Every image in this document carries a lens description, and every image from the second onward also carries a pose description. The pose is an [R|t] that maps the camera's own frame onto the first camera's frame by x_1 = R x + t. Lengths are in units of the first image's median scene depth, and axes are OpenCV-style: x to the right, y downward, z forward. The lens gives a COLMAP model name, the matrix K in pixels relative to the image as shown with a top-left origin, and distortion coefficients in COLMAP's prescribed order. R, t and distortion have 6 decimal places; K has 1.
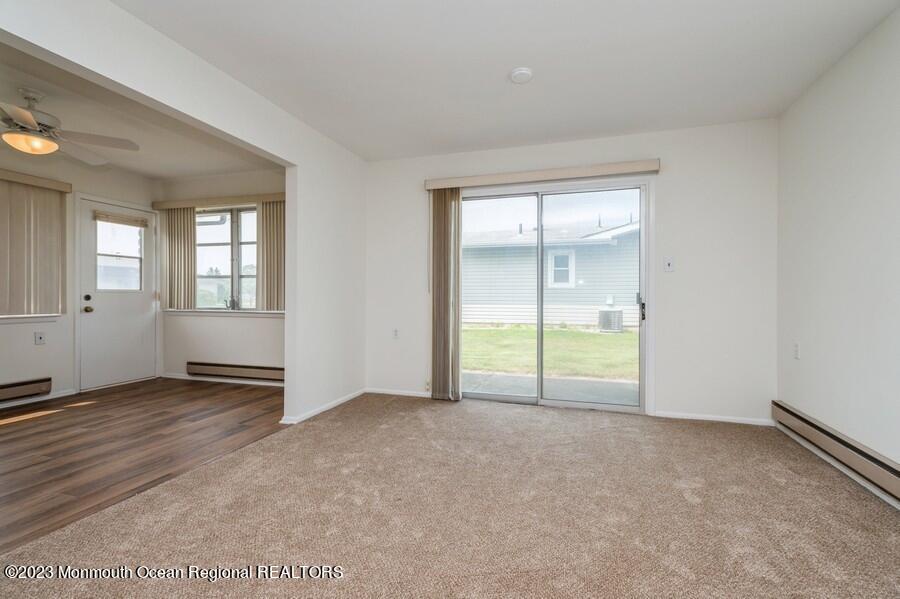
lens RADIAL K [[429.0, 0, 449.9], [0, 429.0, 298.0], [0, 0, 1]] dist [0.011022, -0.000445]
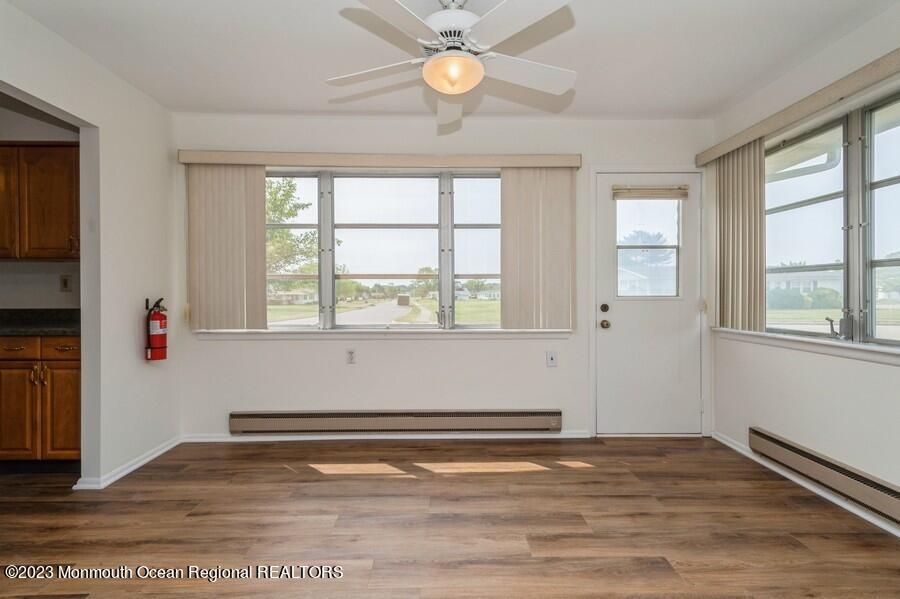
lens RADIAL K [[429.0, 0, 451.3], [0, 429.0, 295.7], [0, 0, 1]] dist [0.011022, -0.000445]
pose [[0.328061, -0.000317, -0.944656, -0.219786], [-0.000369, 1.000000, -0.000463, -0.018543], [0.944656, 0.000501, 0.328061, 0.471294]]
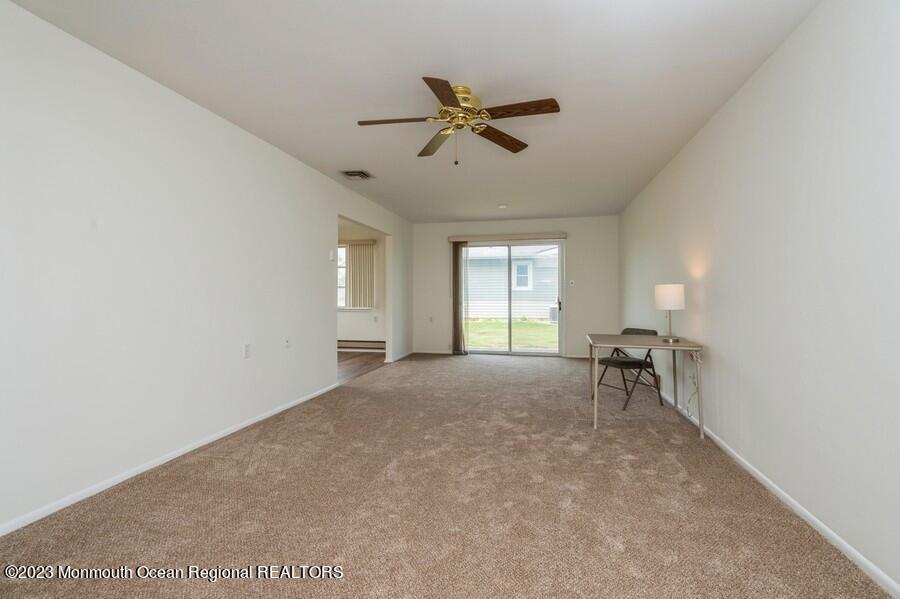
lens RADIAL K [[429.0, 0, 450.7], [0, 429.0, 298.6], [0, 0, 1]] dist [0.011022, -0.000445]
pose [[0.996394, -0.007219, 0.084538, -0.153558], [0.007021, 0.999972, 0.002643, -0.007203], [-0.084555, -0.002040, 0.996417, -0.636327]]
